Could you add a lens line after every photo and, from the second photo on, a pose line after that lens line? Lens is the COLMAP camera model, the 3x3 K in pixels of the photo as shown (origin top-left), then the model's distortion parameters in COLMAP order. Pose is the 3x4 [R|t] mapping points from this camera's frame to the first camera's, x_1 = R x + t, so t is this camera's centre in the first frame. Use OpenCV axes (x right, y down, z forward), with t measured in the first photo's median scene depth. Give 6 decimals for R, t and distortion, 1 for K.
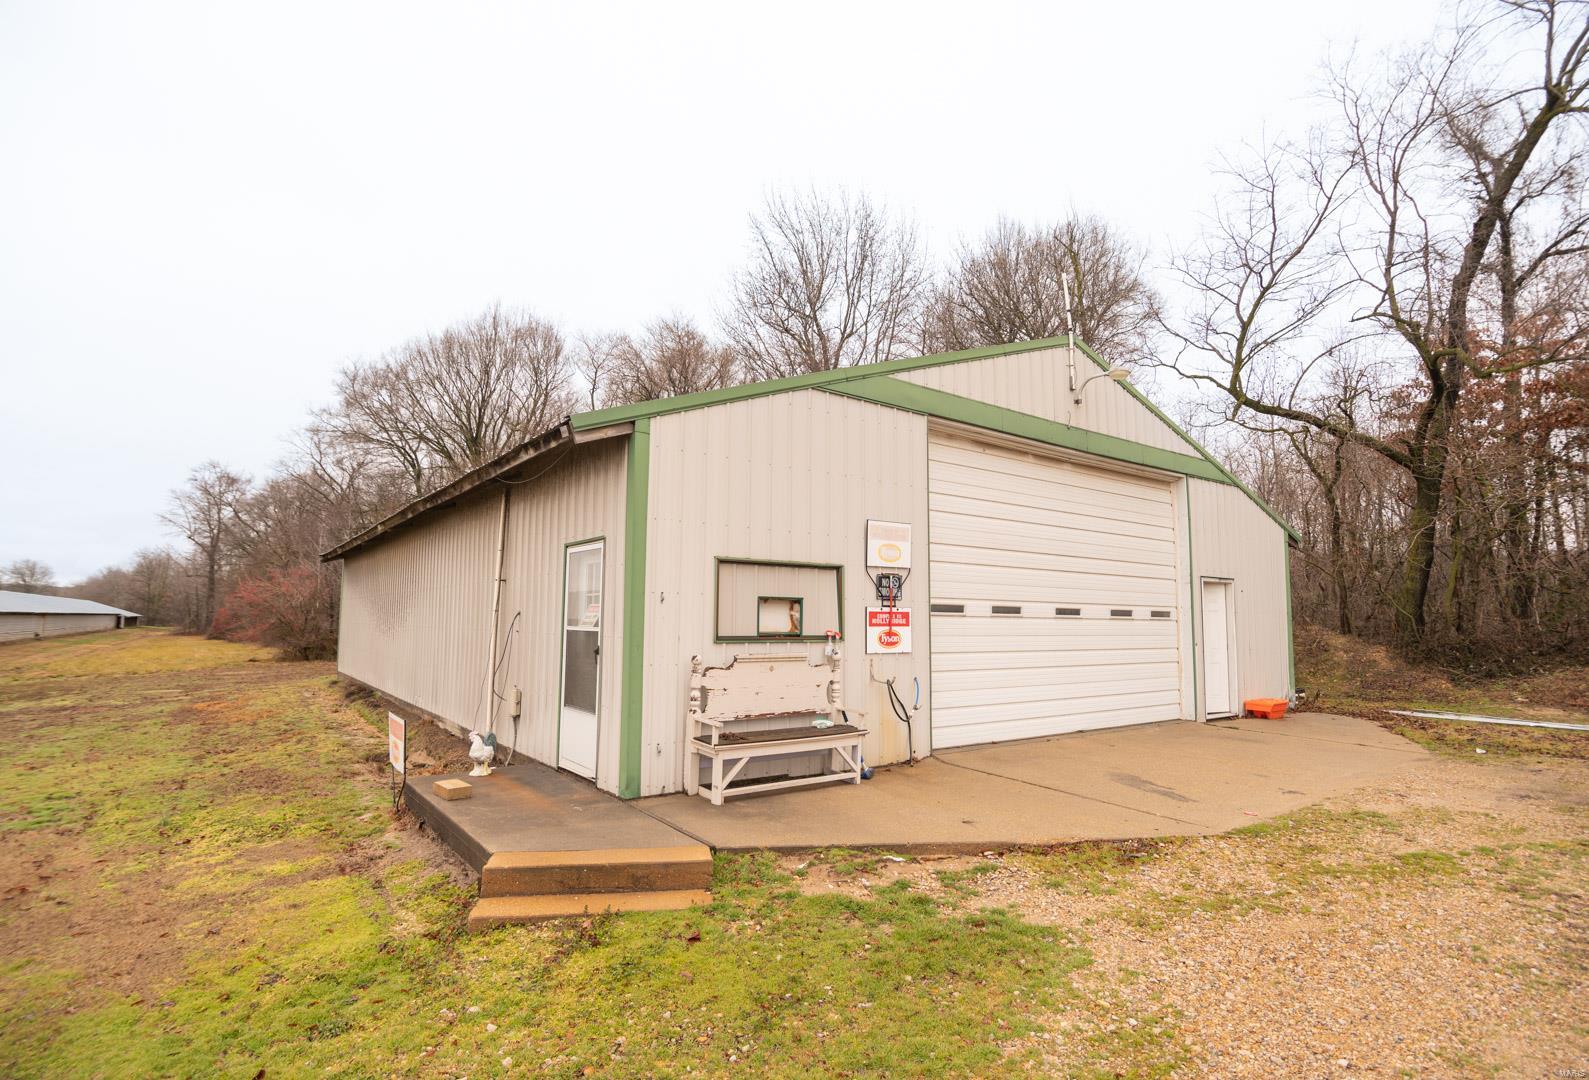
lens RADIAL K [[824.1, 0, 794.5], [0, 824.1, 540.0], [0, 0, 1]] dist [-0.021399, -0.001017]
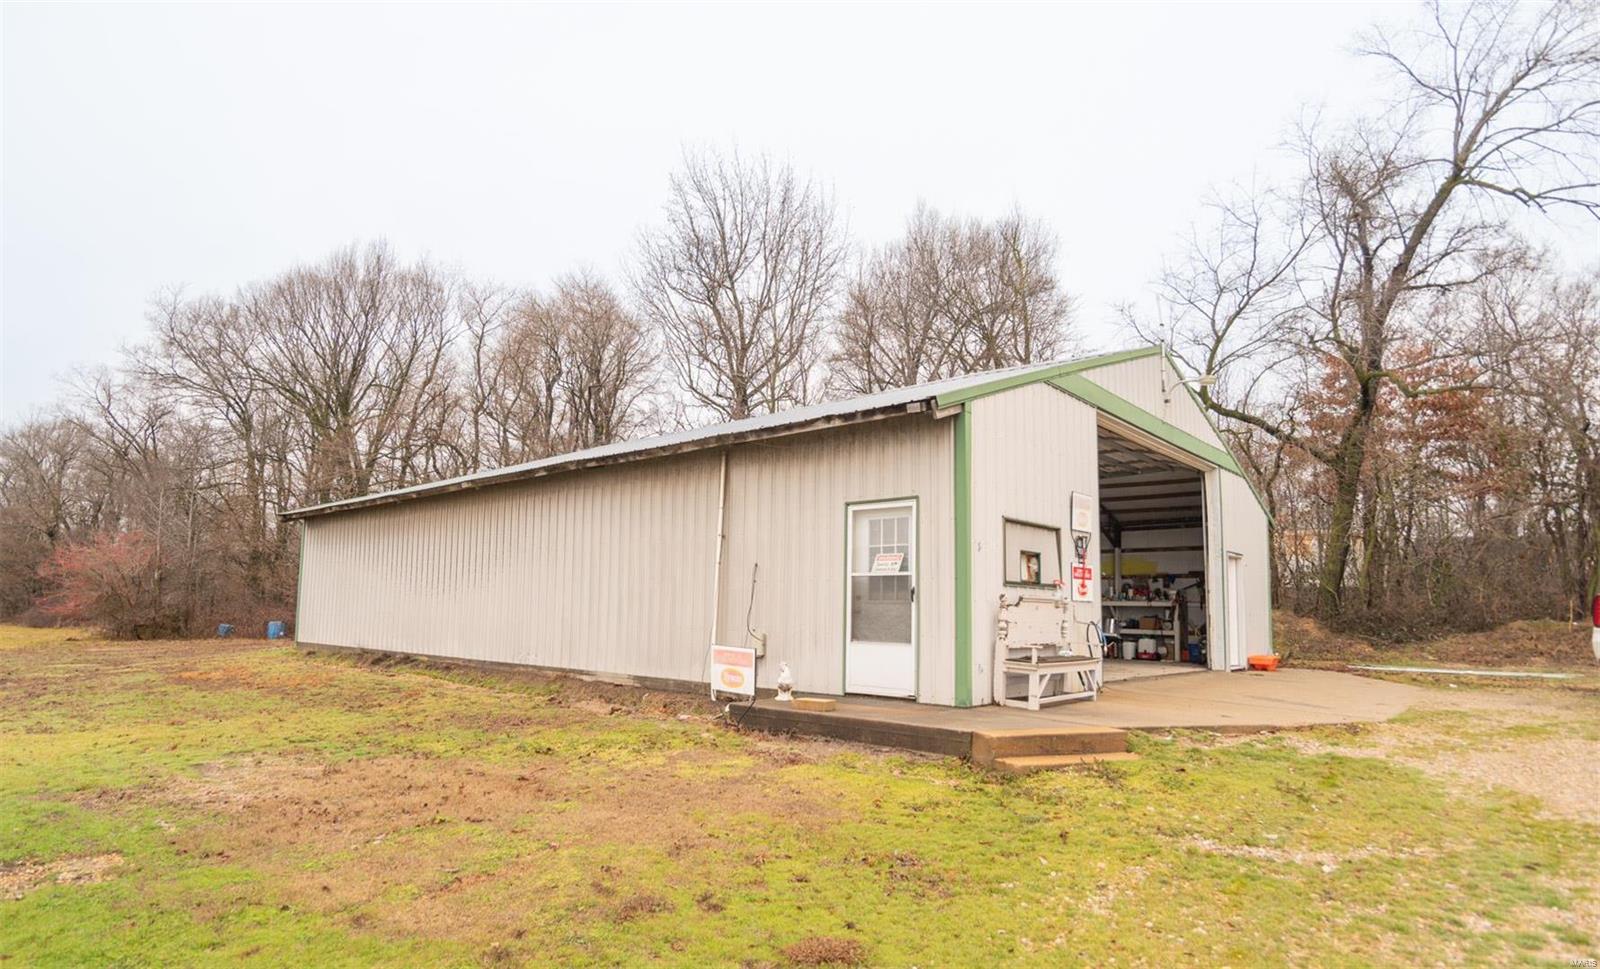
lens RADIAL K [[877.3, 0, 799.5], [0, 877.3, 531.9], [0, 0, 1]] dist [-0.021569, -0.000218]
pose [[0.979257, 0.028191, 0.200650, -0.361591], [-0.030408, 0.999506, 0.007979, 0.023697], [-0.200326, -0.013915, 0.979630, -0.121651]]
